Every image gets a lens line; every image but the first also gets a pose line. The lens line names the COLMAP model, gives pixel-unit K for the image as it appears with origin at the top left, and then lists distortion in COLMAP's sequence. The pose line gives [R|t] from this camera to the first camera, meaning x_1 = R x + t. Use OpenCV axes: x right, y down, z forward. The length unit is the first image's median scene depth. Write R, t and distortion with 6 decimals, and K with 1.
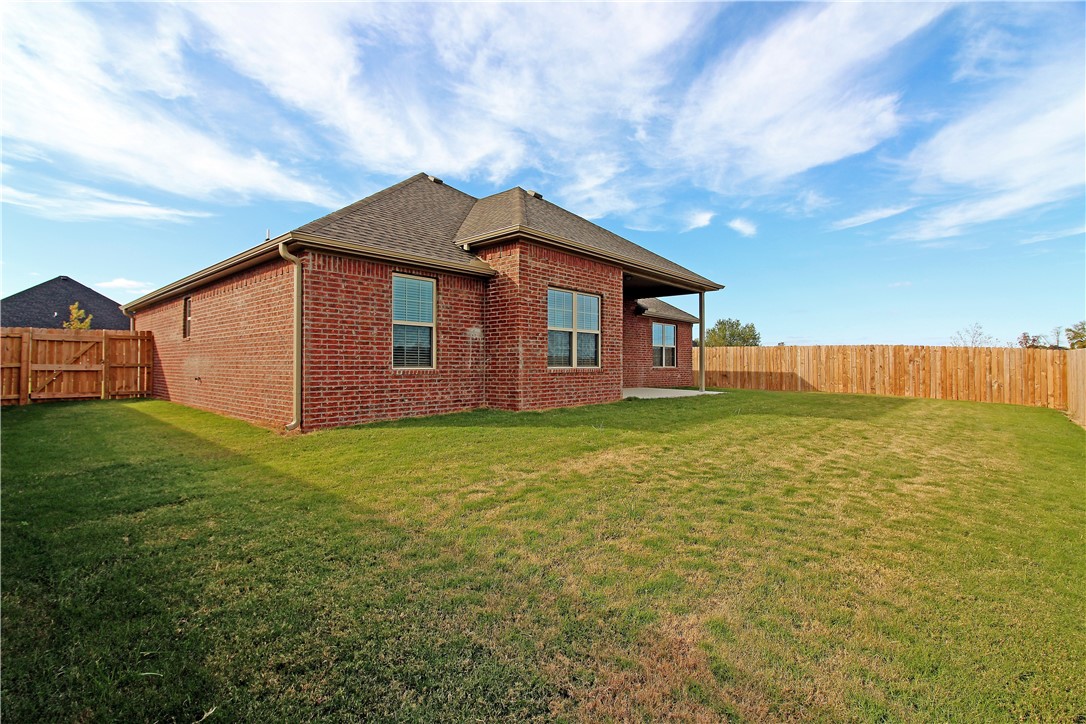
lens RADIAL K [[525.3, 0, 543.0], [0, 525.3, 362.0], [0, 0, 1]] dist [-0.010548, -0.000267]
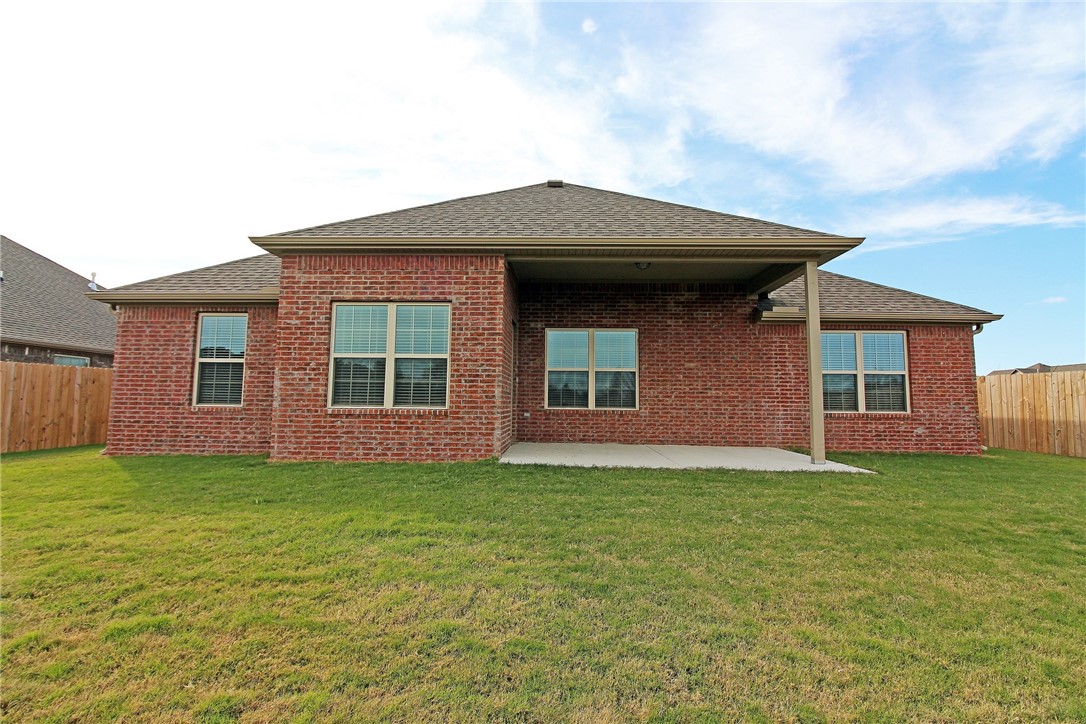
lens RADIAL K [[525.3, 0, 543.0], [0, 525.3, 362.0], [0, 0, 1]] dist [-0.010548, -0.000267]
pose [[0.617950, -0.057005, -0.784148, 0.929110], [-0.005803, 0.997010, -0.077052, 0.003037], [0.786196, 0.052165, 0.615771, 0.885527]]
